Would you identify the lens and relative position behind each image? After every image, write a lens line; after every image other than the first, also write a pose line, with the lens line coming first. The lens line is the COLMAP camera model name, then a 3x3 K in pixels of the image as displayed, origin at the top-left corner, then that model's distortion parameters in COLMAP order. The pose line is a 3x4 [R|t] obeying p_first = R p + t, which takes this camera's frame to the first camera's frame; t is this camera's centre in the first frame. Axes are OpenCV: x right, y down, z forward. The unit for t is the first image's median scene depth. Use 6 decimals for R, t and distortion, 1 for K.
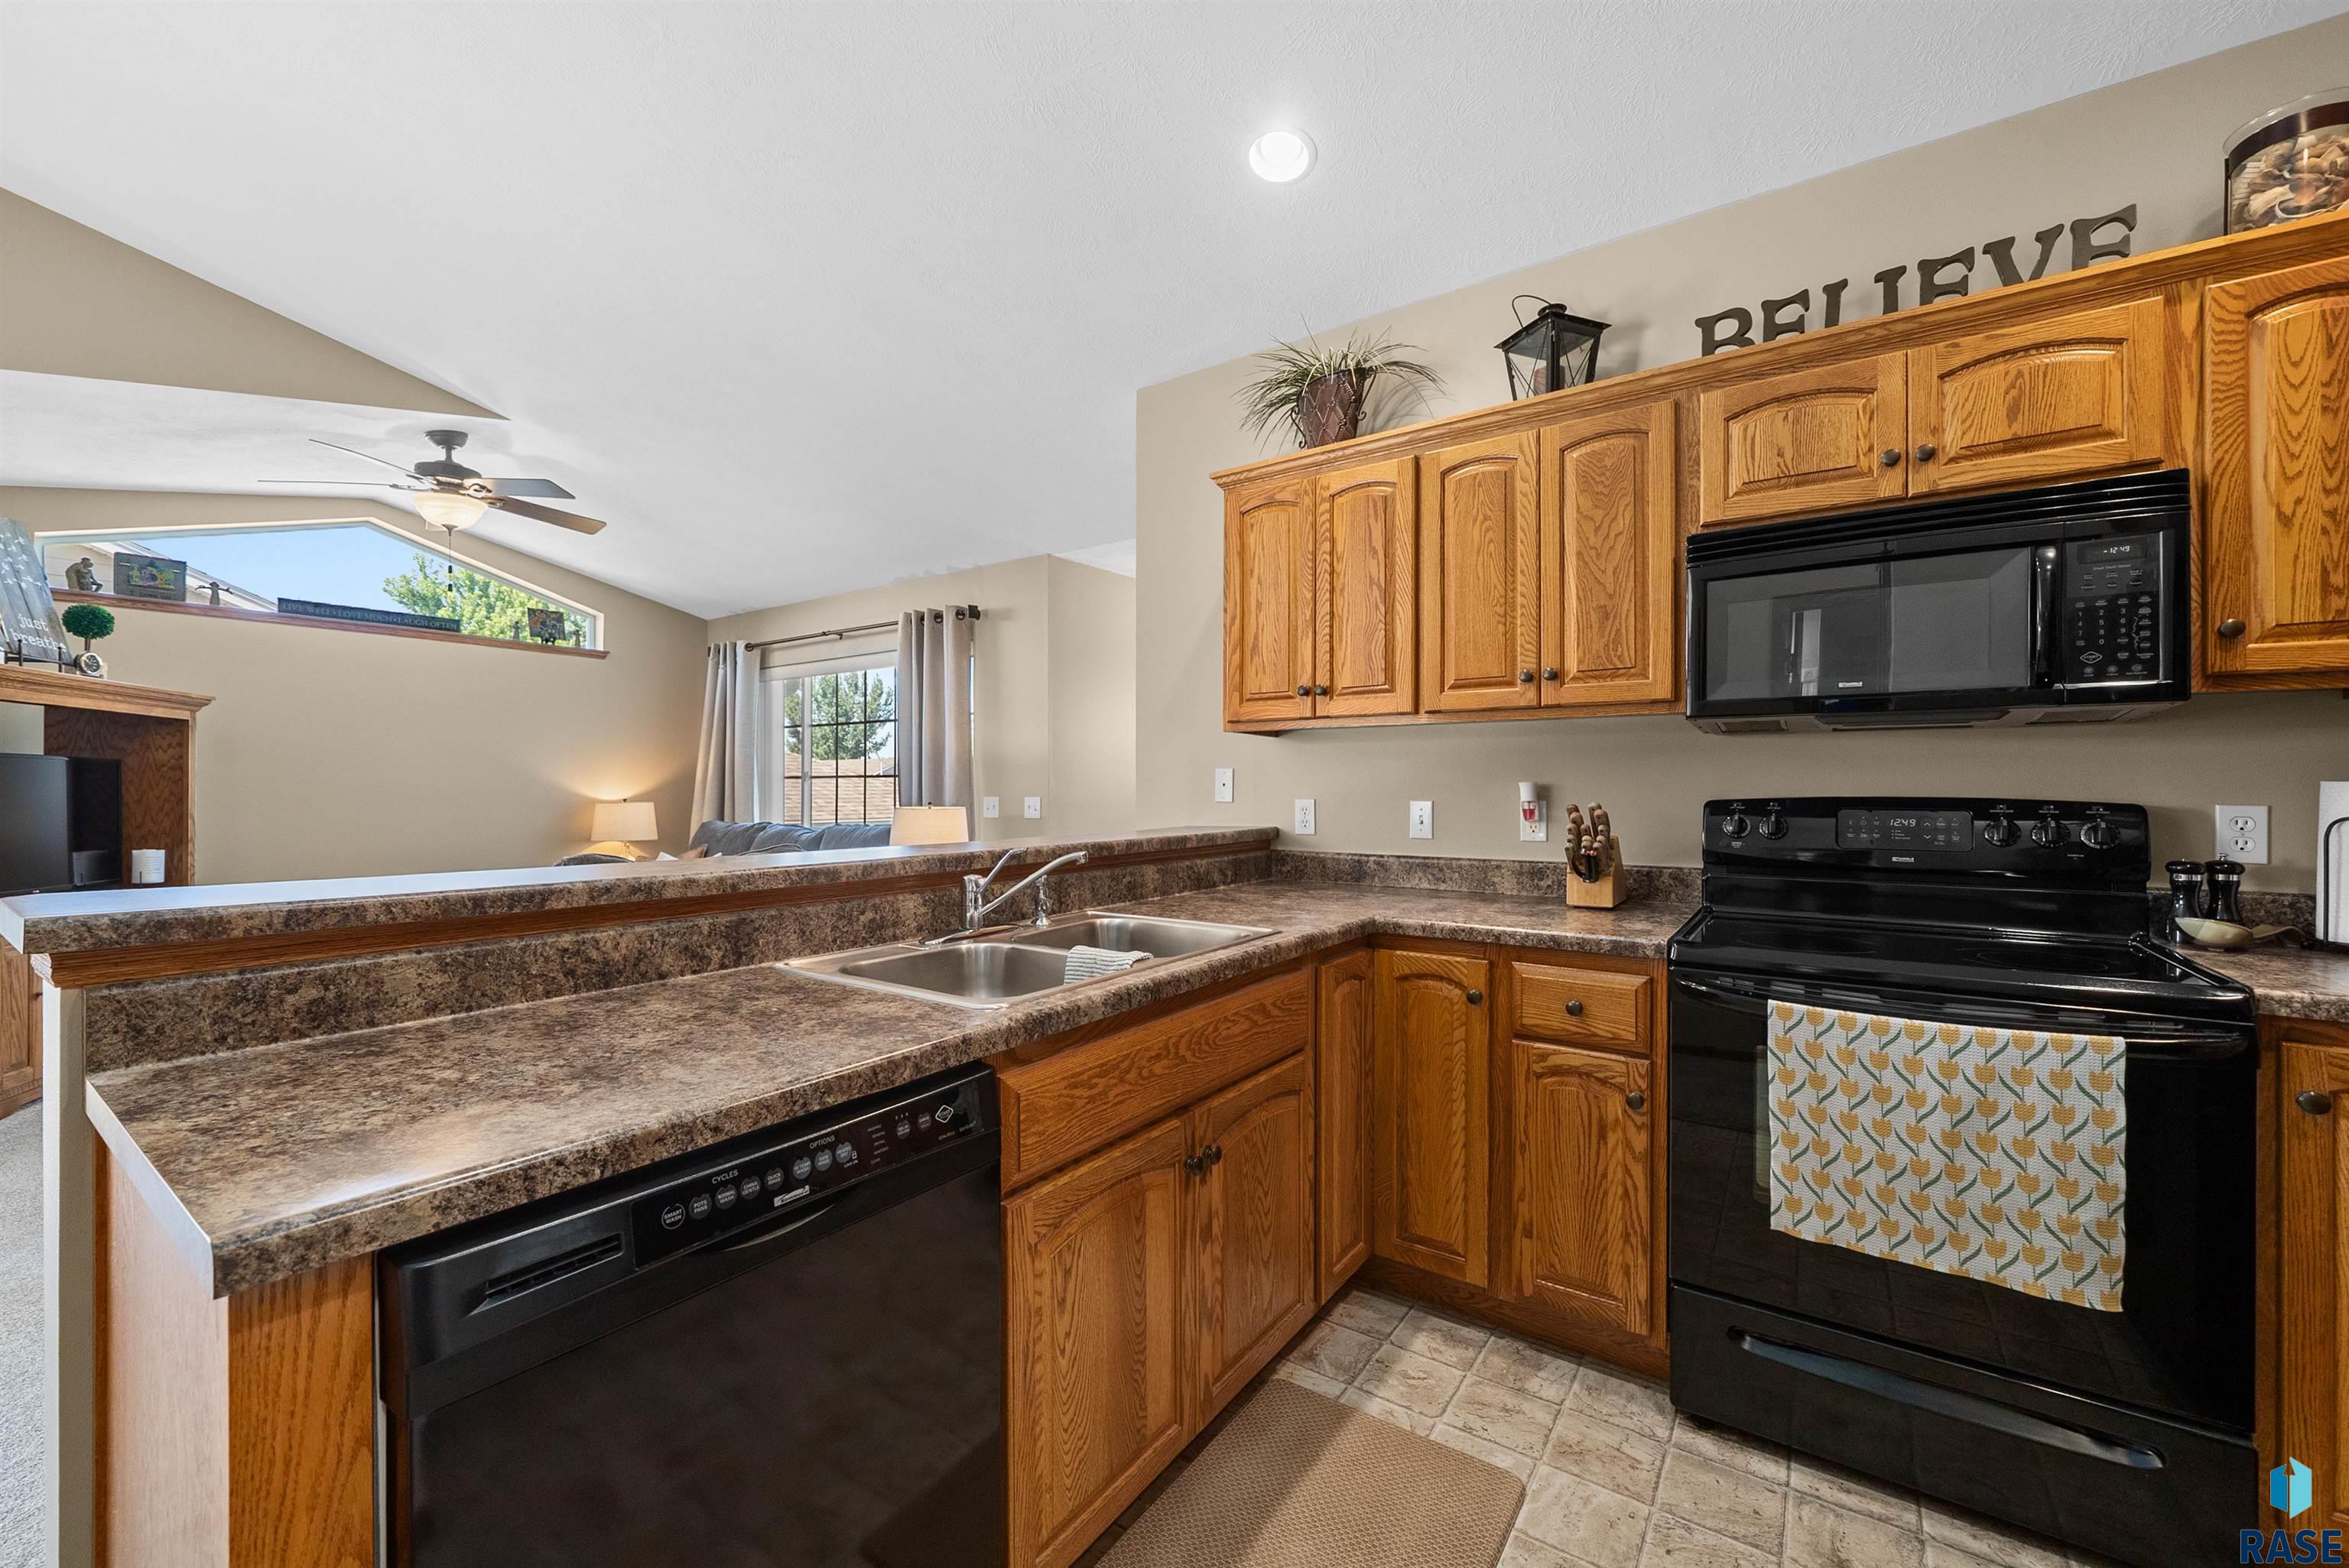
lens RADIAL K [[931.4, 0, 1174.5], [0, 931.4, 784.0], [0, 0, 1]] dist [-0.001788, 0.000076]
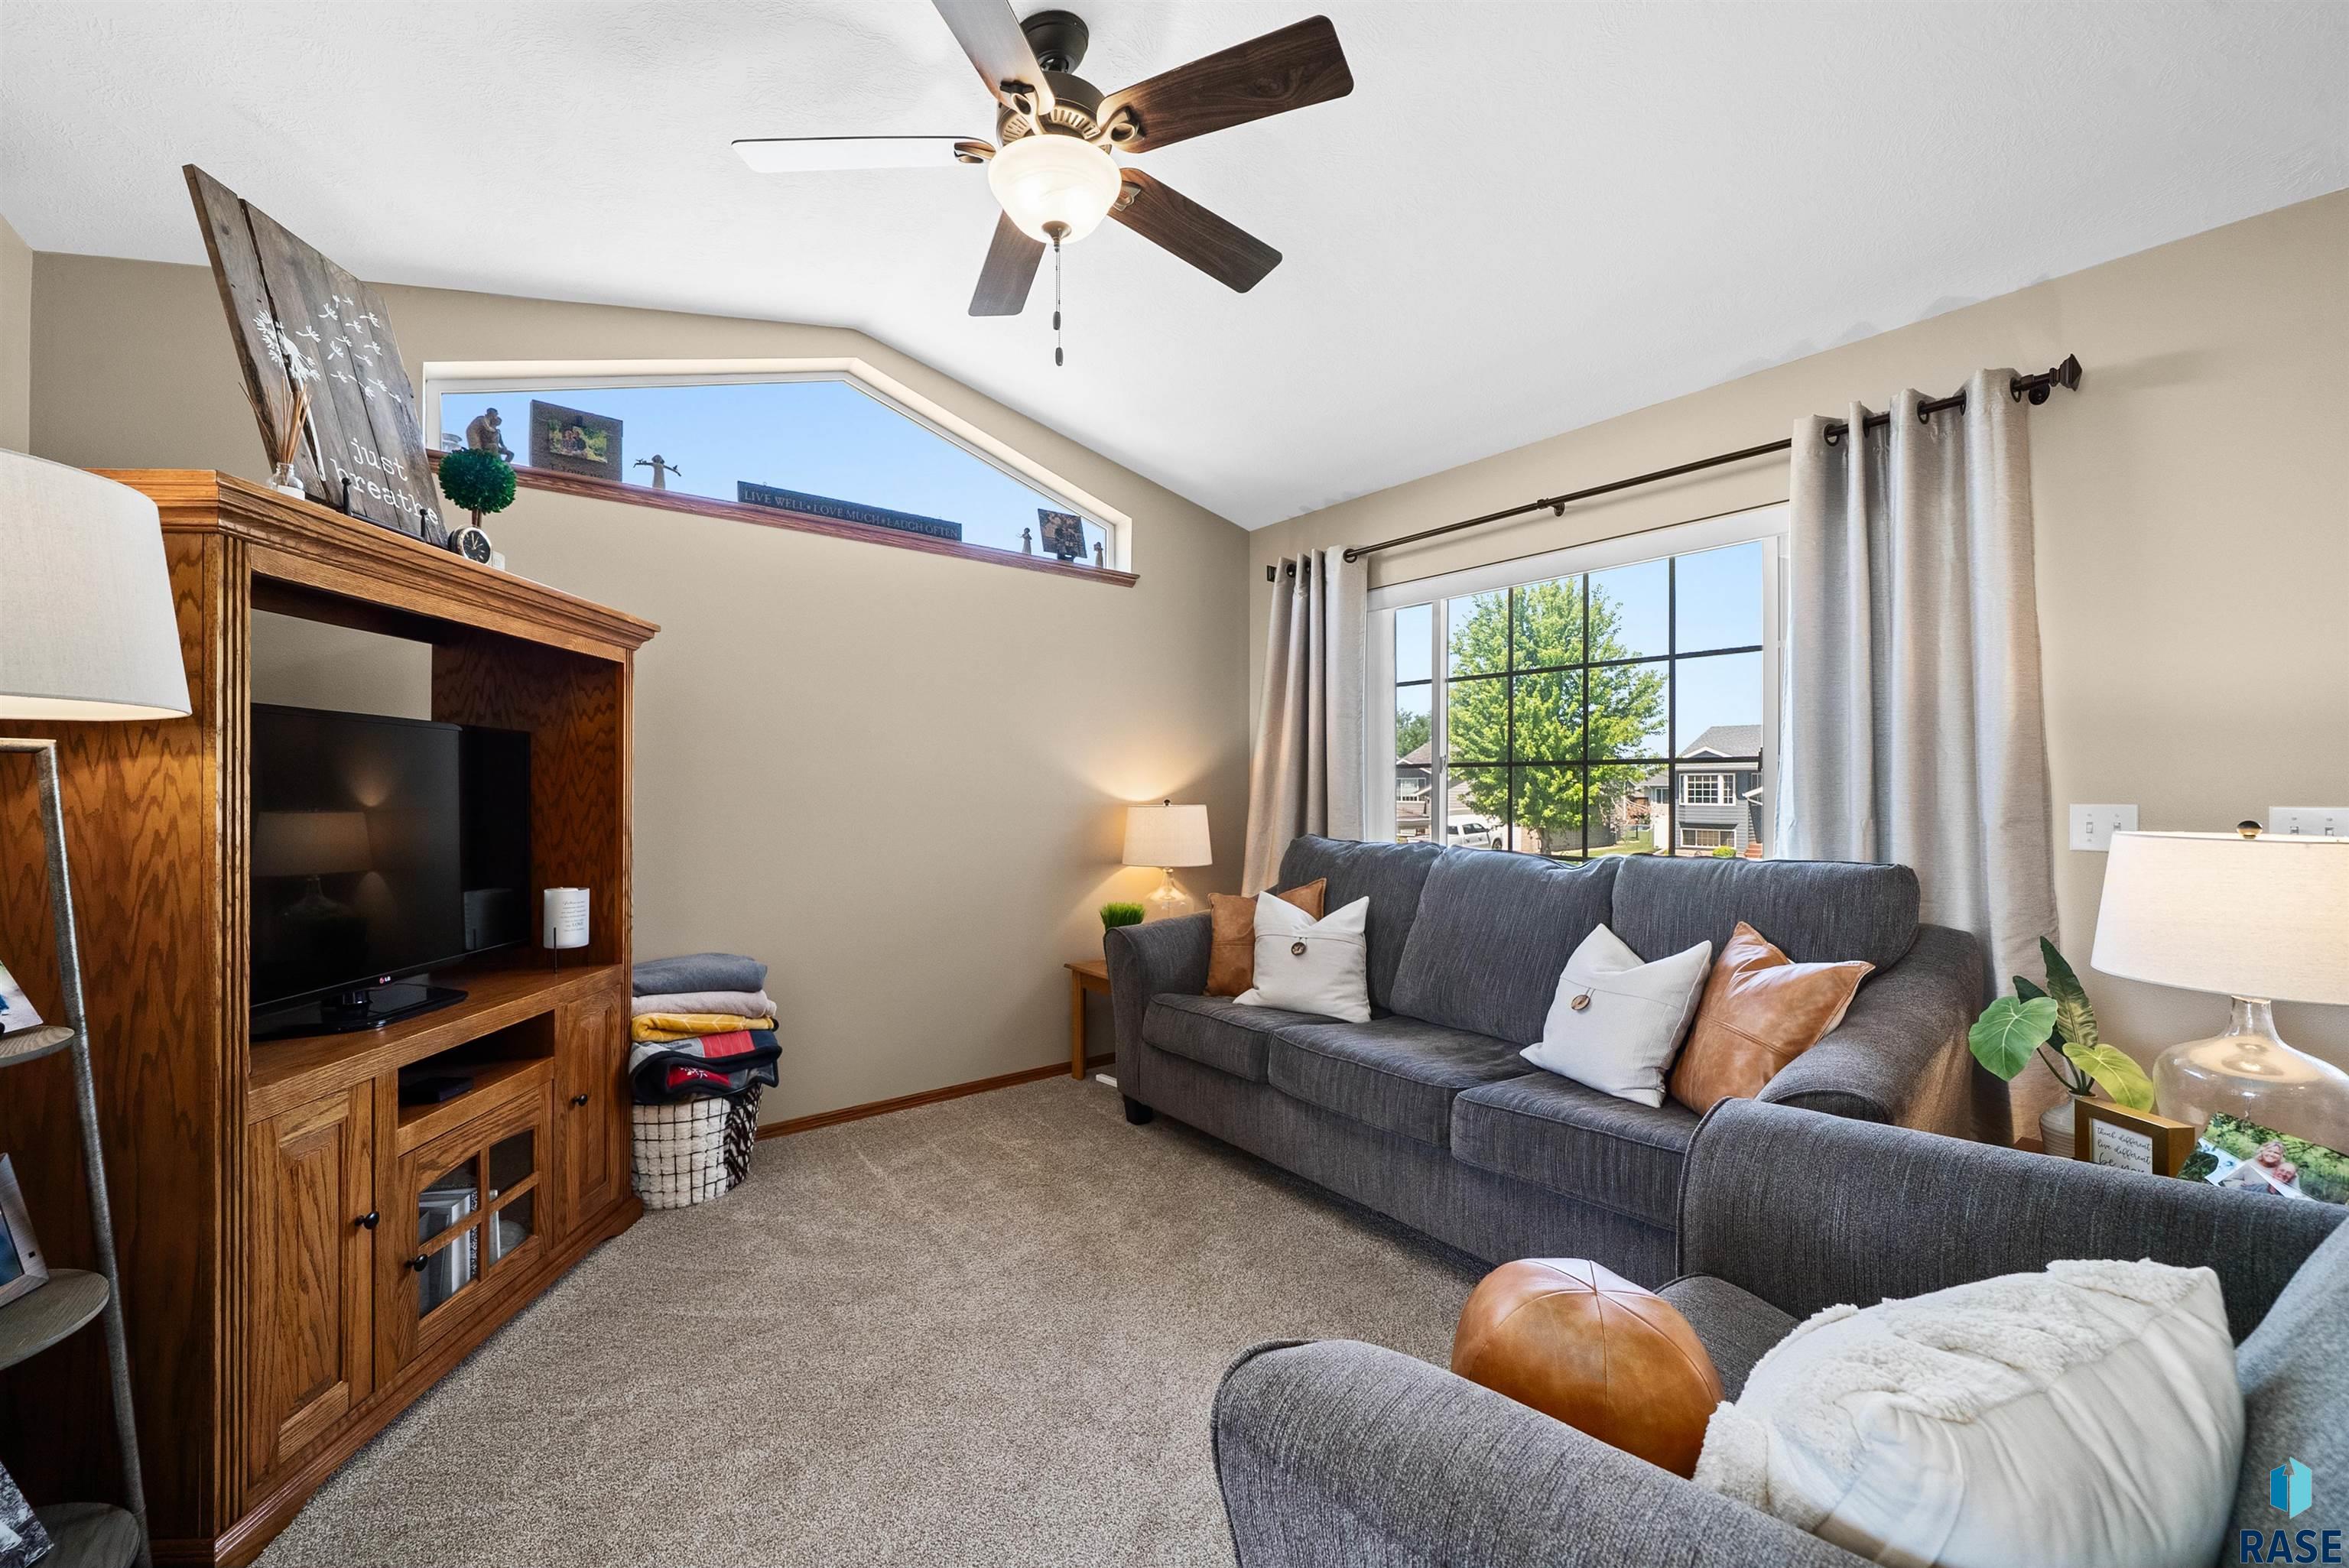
lens RADIAL K [[922.4, 0, 1166.3], [0, 922.4, 783.0], [0, 0, 1]] dist [-0.002006, 0.000103]
pose [[0.957032, 0.003500, -0.289961, -0.578132], [-0.002540, 0.999990, 0.003688, 0.002423], [0.289971, -0.002793, 0.957031, 0.556435]]
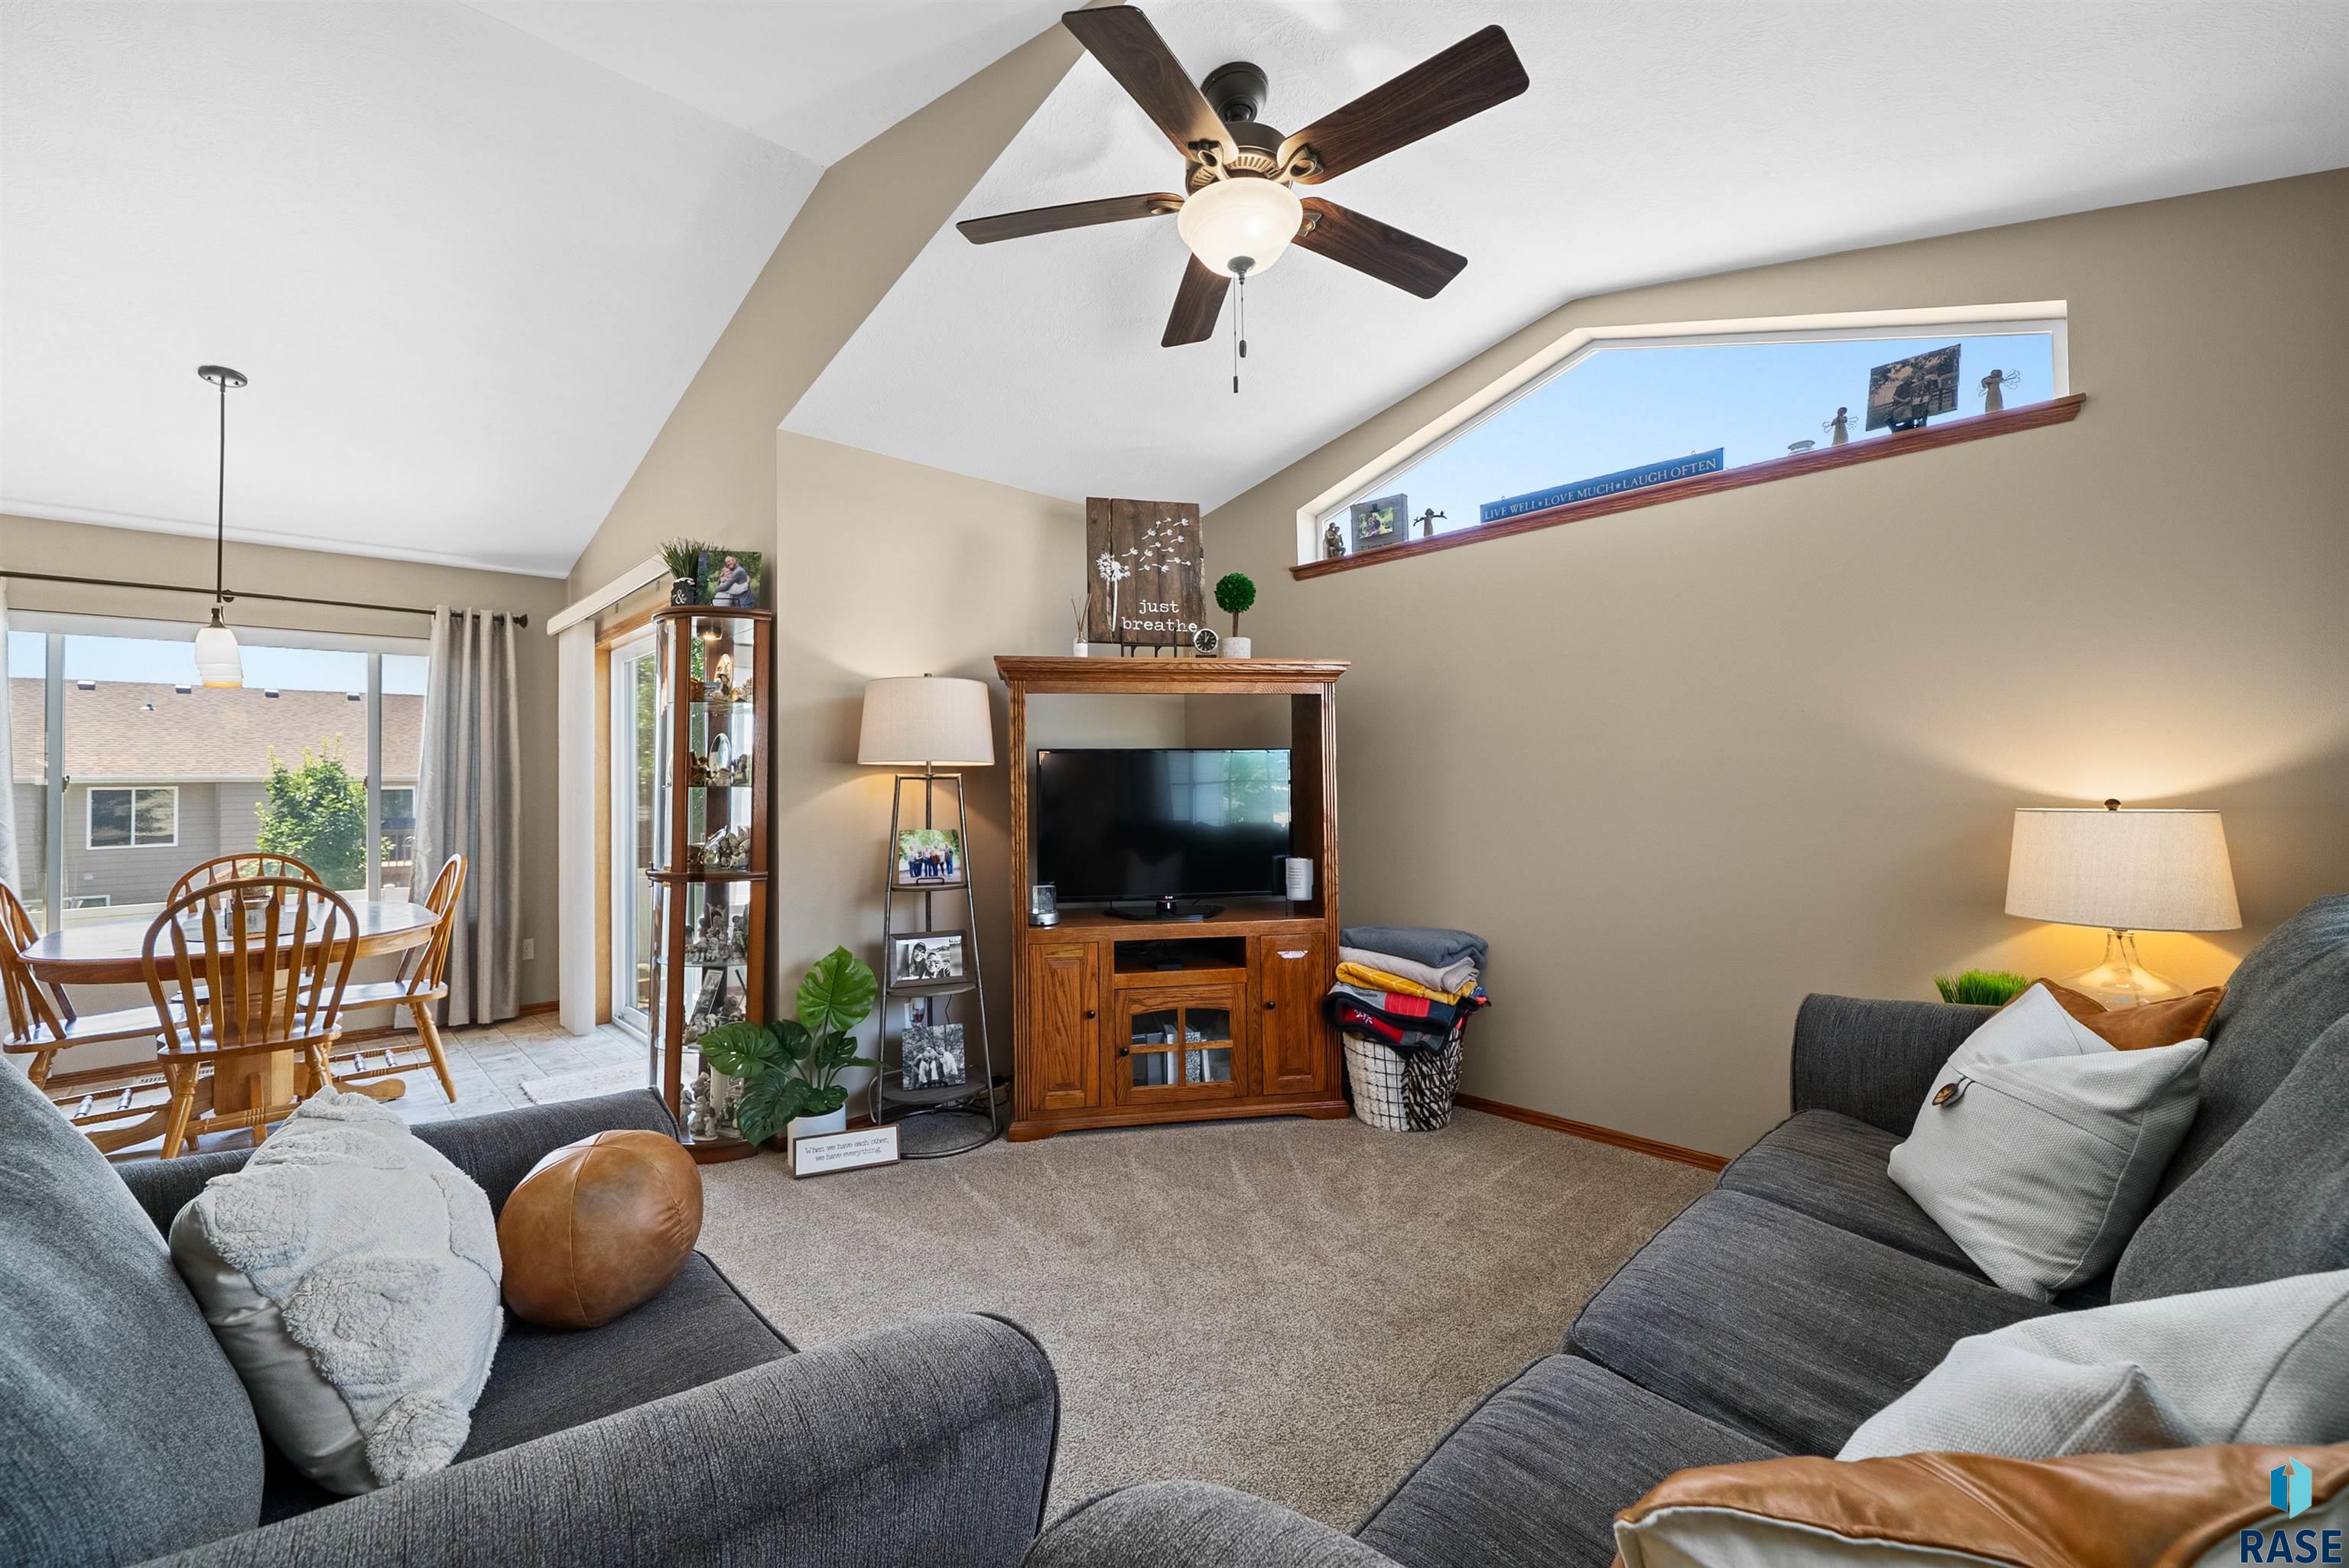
lens RADIAL K [[939.3, 0, 1176.0], [0, 939.3, 764.0], [0, 0, 1]] dist [-0.003073, -0.000225]
pose [[-0.173302, -0.016680, -0.984727, -0.273213], [0.022412, 0.999531, -0.020875, 0.002891], [0.984614, -0.025688, -0.172847, 1.026267]]
